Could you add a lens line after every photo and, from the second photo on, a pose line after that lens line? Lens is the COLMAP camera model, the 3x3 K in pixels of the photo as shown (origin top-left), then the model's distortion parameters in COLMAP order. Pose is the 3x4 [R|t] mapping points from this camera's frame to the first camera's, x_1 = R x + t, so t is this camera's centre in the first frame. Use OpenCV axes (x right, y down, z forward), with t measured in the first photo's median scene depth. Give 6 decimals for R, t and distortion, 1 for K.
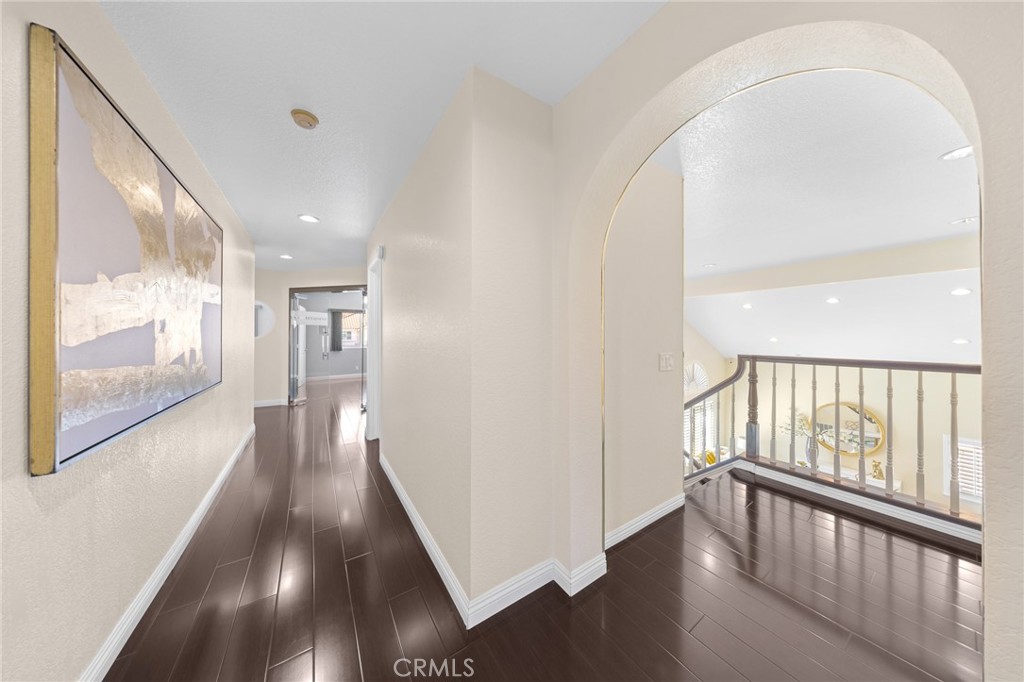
lens RADIAL K [[307.5, 0, 515.0], [0, 307.5, 336.4], [0, 0, 1]] dist [-0.000592, -0.000011]
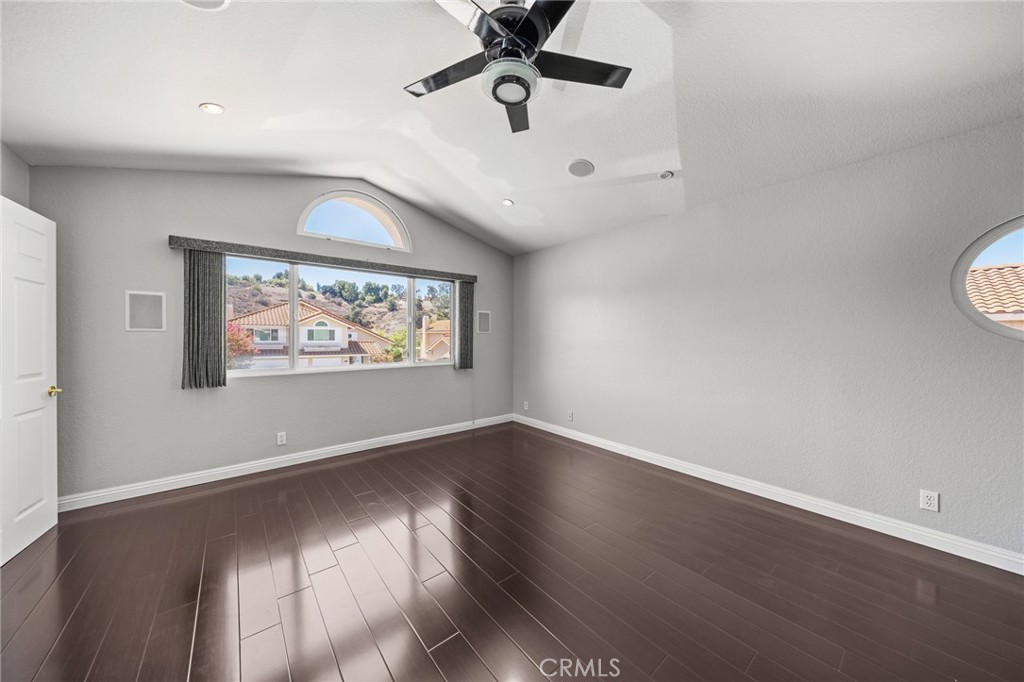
lens RADIAL K [[341.6, 0, 512.0], [0, 341.6, 341.0], [0, 0, 1]] dist [-0.001064, -0.000109]
pose [[0.994317, 0.002697, 0.106423, -0.294458], [-0.003997, 0.999920, 0.011998, 0.000193], [-0.106383, -0.012355, 0.994249, 0.584686]]
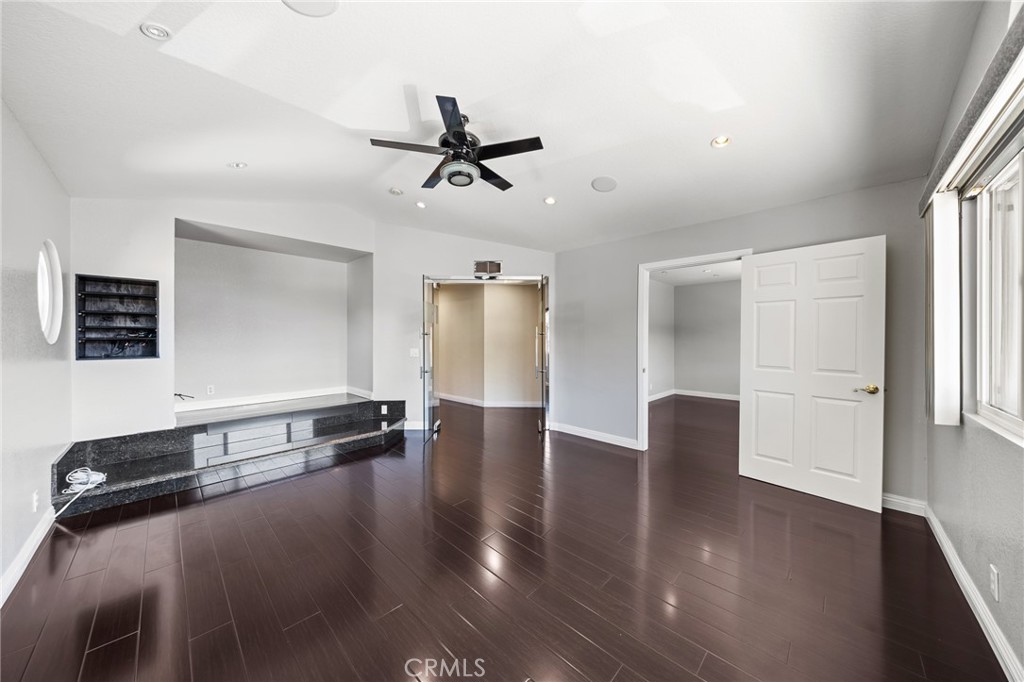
lens RADIAL K [[351.9, 0, 509.2], [0, 351.9, 338.4], [0, 0, 1]] dist [-0.001254, -0.000161]
pose [[-0.973043, -0.001290, -0.230620, -0.253320], [-0.001379, 0.999999, 0.000225, 0.000049], [0.230619, 0.000537, -0.973044, 1.026178]]
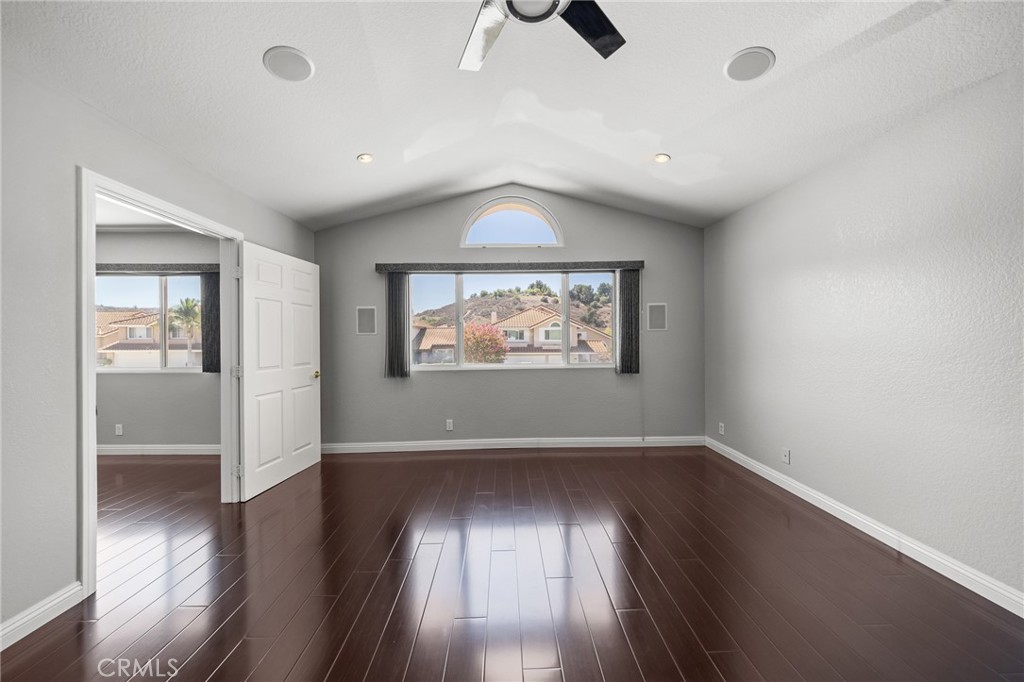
lens RADIAL K [[342.0, 0, 509.9], [0, 342.0, 335.6], [0, 0, 1]] dist [-0.000238, -0.000086]
pose [[0.847341, -0.009674, -0.530961, -0.218715], [0.010375, 0.999945, -0.001661, 0.000139], [0.530948, -0.004101, 0.847395, 0.647907]]
